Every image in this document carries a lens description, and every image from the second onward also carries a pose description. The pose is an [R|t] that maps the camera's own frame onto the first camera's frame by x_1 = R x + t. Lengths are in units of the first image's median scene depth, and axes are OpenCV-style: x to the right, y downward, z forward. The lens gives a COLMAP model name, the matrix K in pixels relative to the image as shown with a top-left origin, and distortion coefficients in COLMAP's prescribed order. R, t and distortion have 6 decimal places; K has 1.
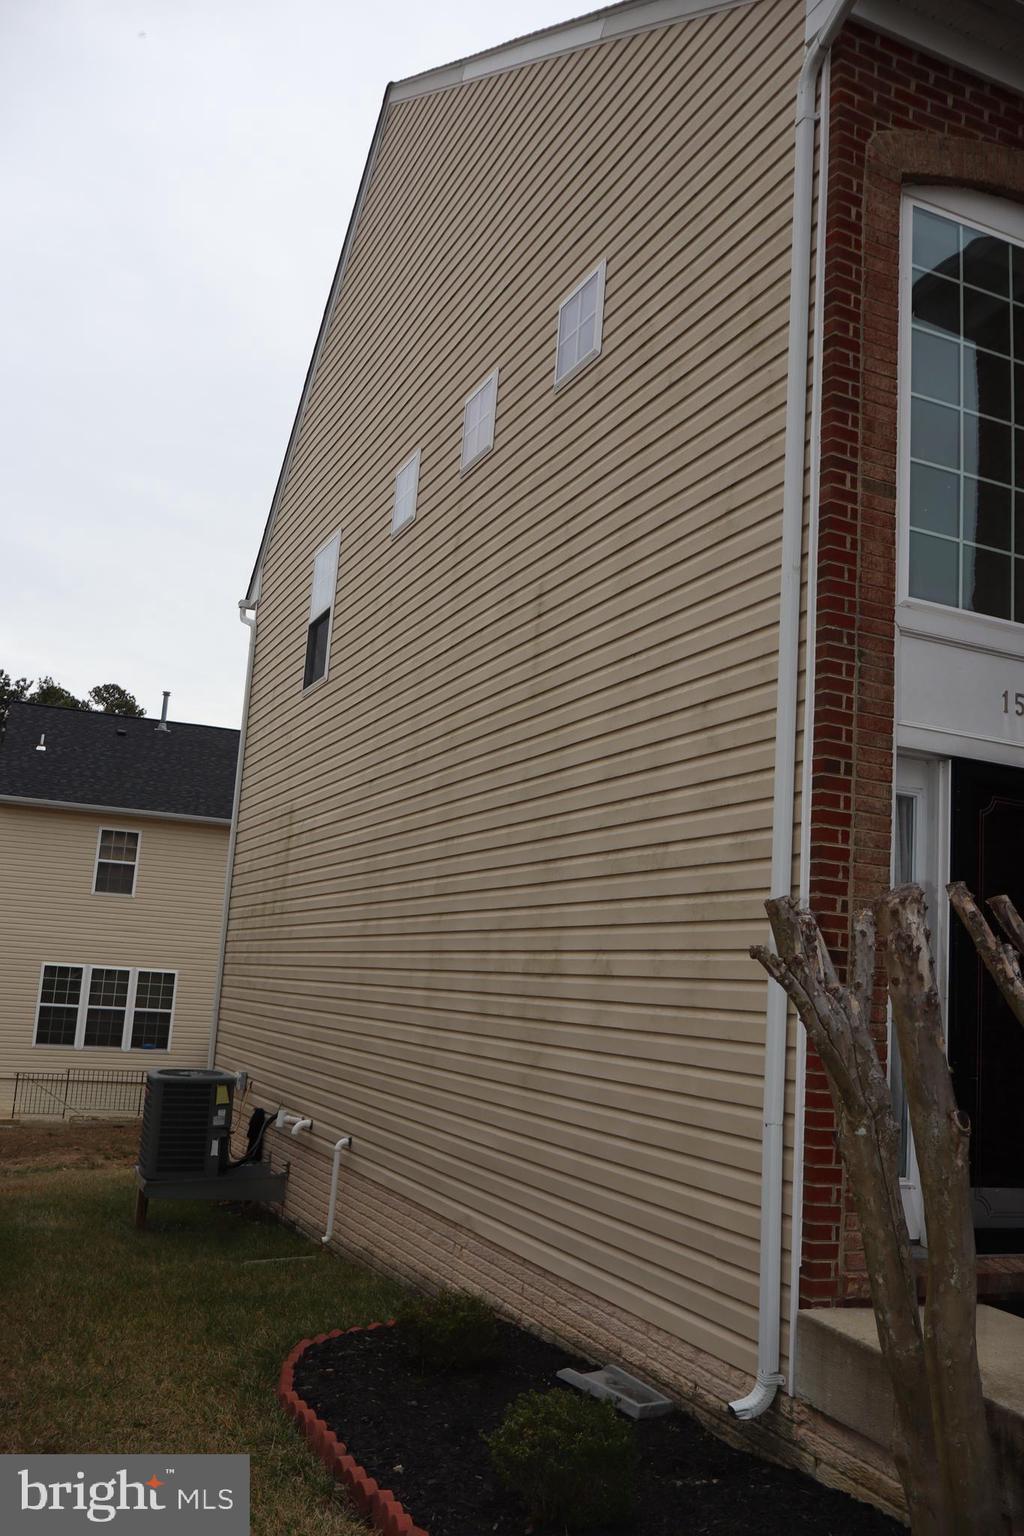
lens RADIAL K [[1270.7, 0, 512.0], [0, 1270.7, 769.4], [0, 0, 1]] dist [-0.011036, 0.013213]
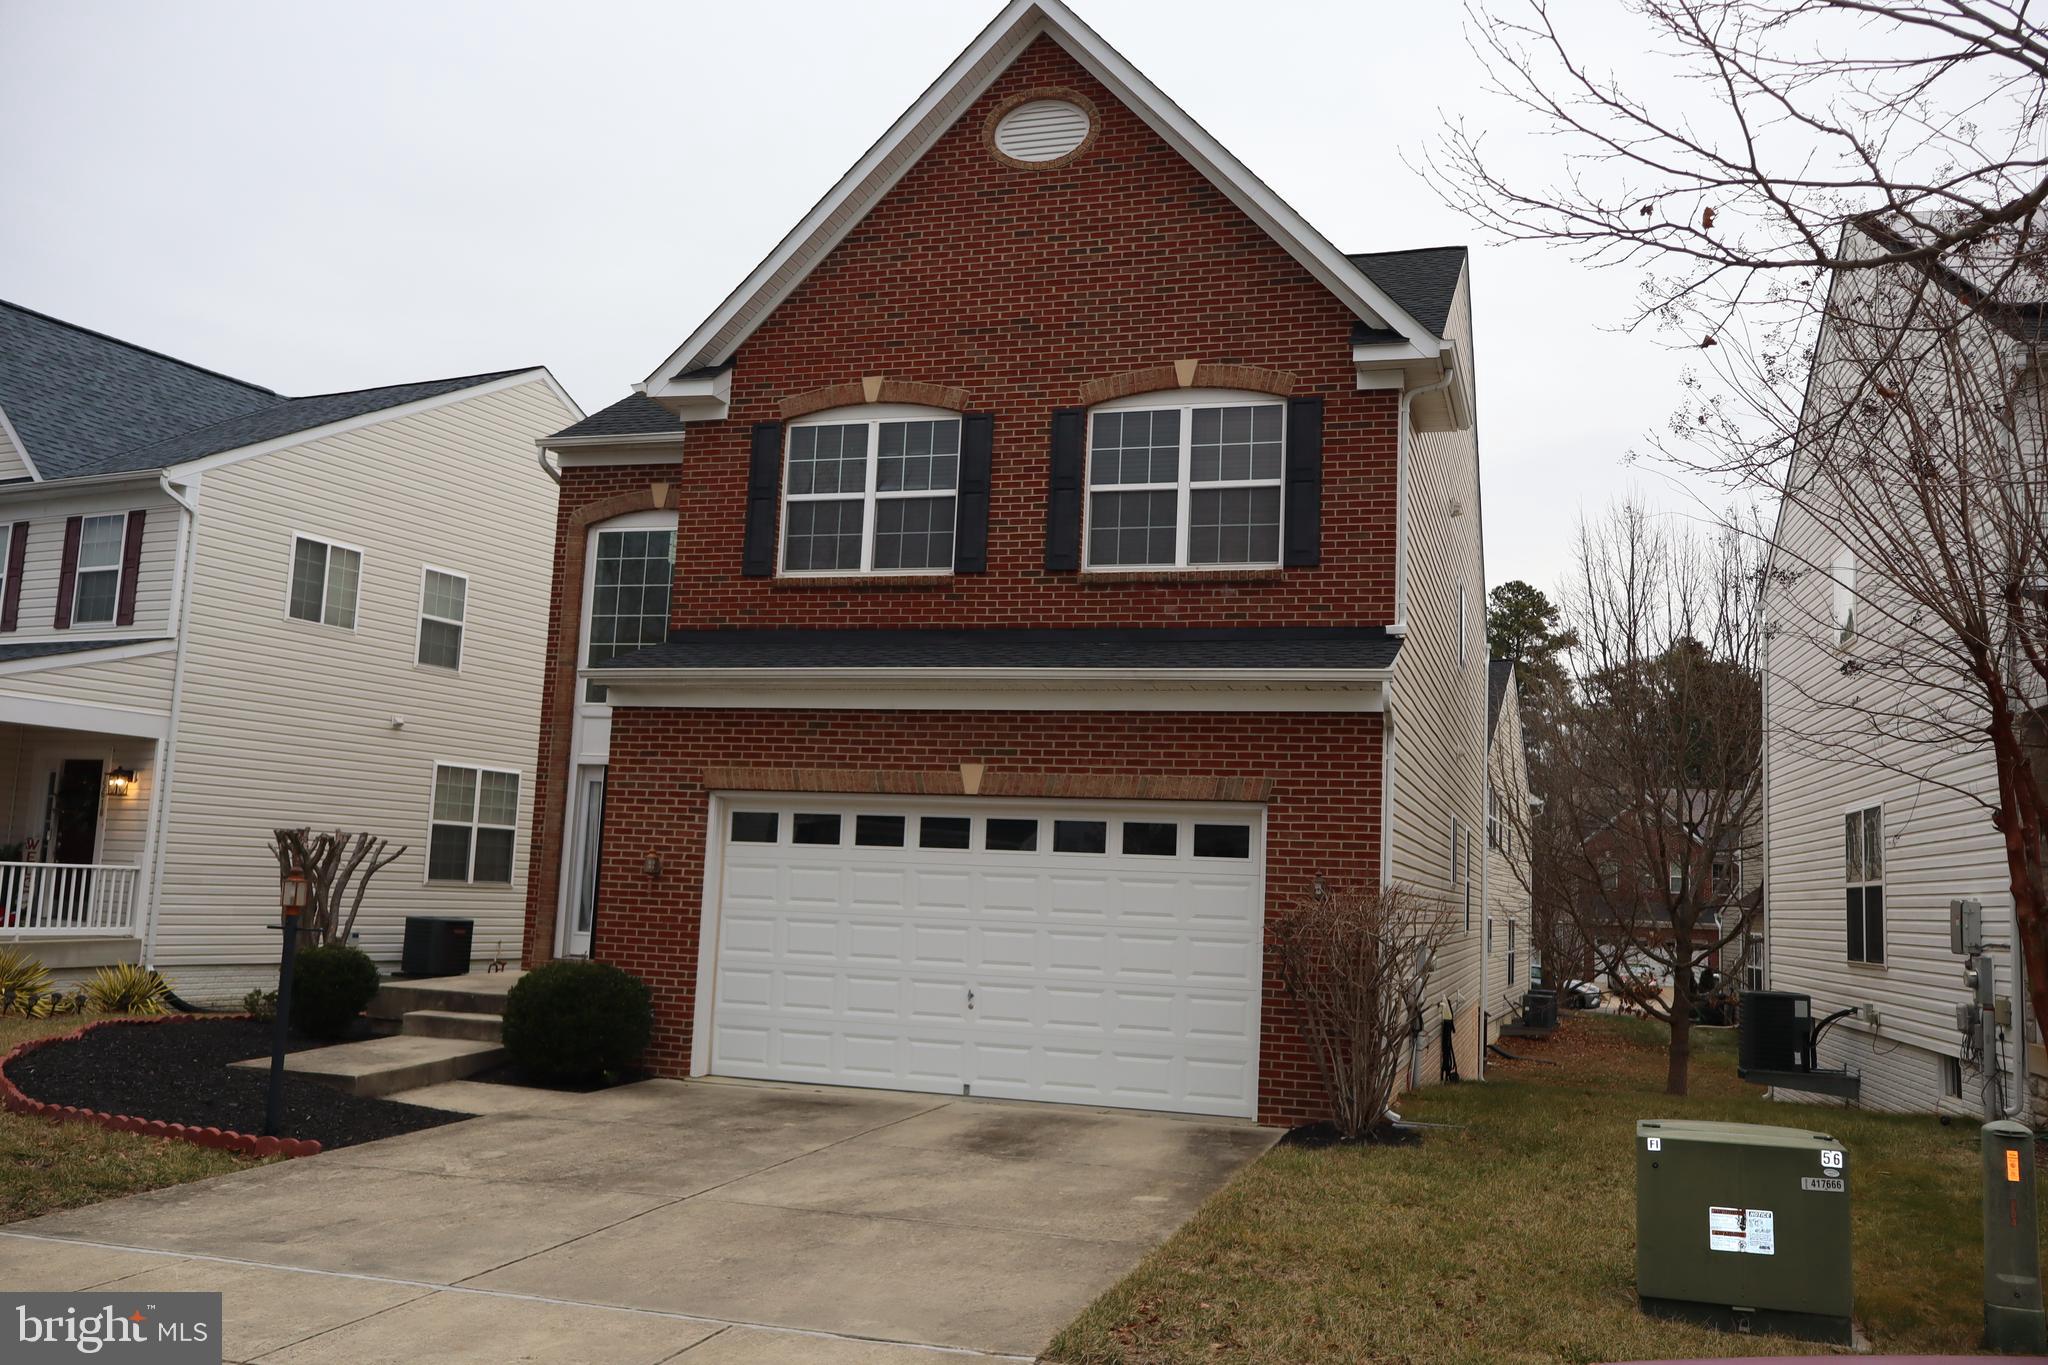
lens RADIAL K [[1694.3, 0, 1025.1], [0, 1694.3, 684.1], [0, 0, 1]] dist [-0.011036, 0.013213]
pose [[0.750306, -0.110863, -0.651729, 3.216775], [0.117307, 0.992521, -0.033783, 0.042420], [0.650600, -0.051105, 0.757699, -0.982252]]
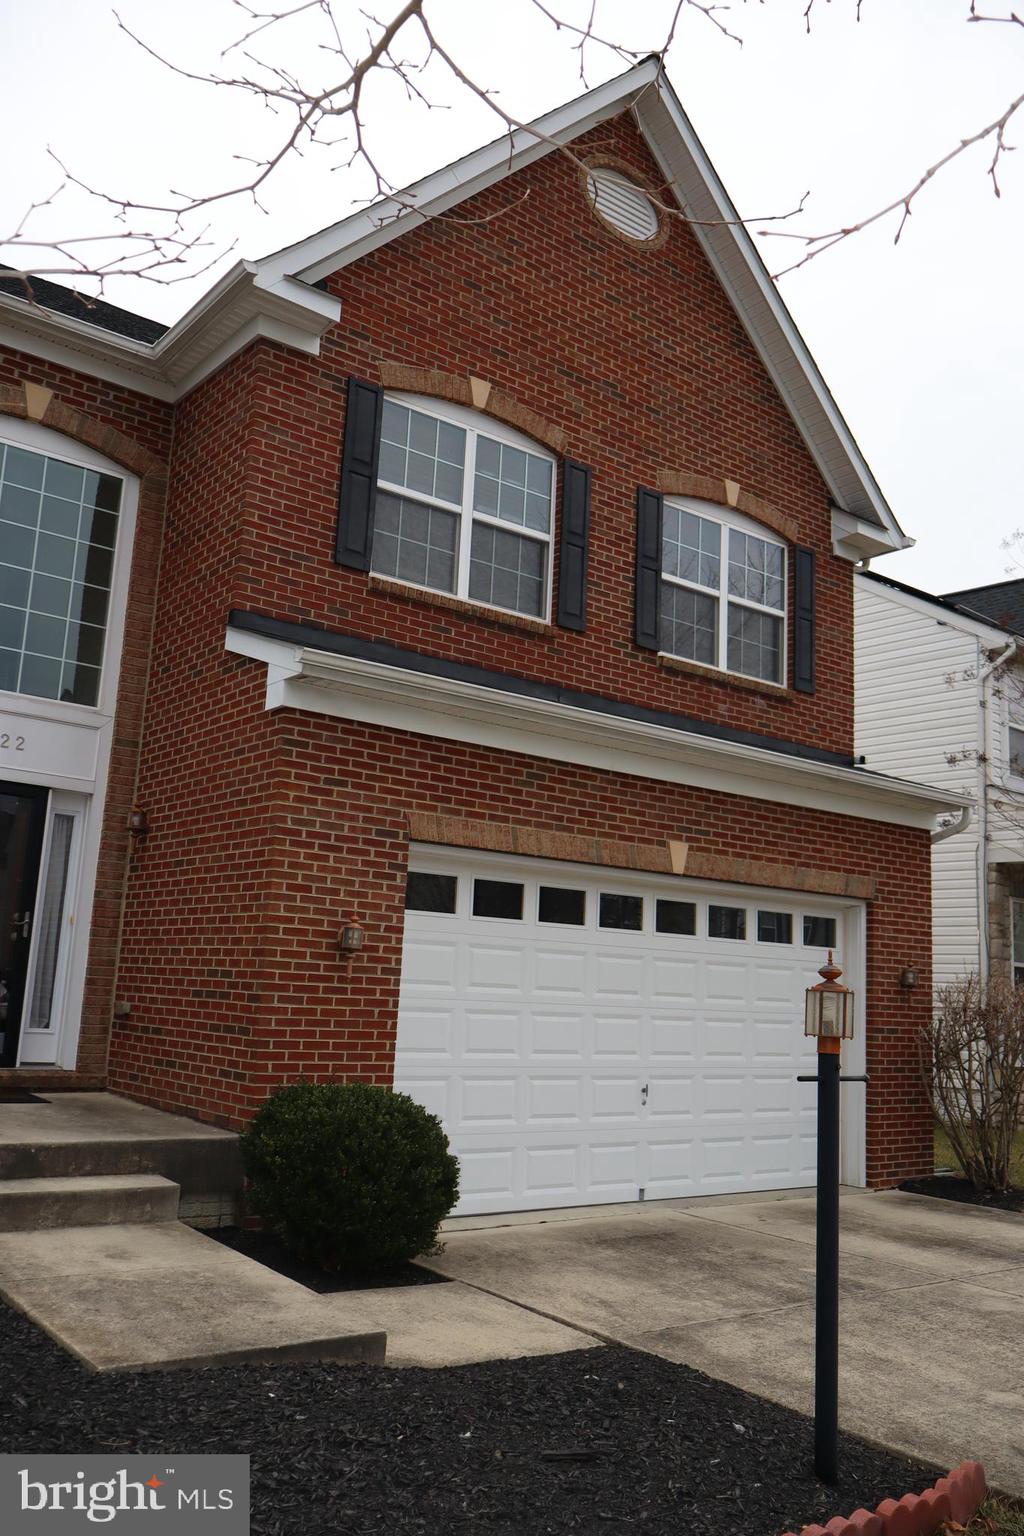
lens RADIAL K [[1270.7, 0, 502.0], [0, 1270.7, 772.7], [0, 0, 1]] dist [-0.011036, 0.013213]
pose [[0.972979, 0.025899, 0.229437, 0.729385], [-0.029022, 0.999526, 0.010249, -0.044455], [-0.229063, -0.016631, 0.973269, -0.782425]]
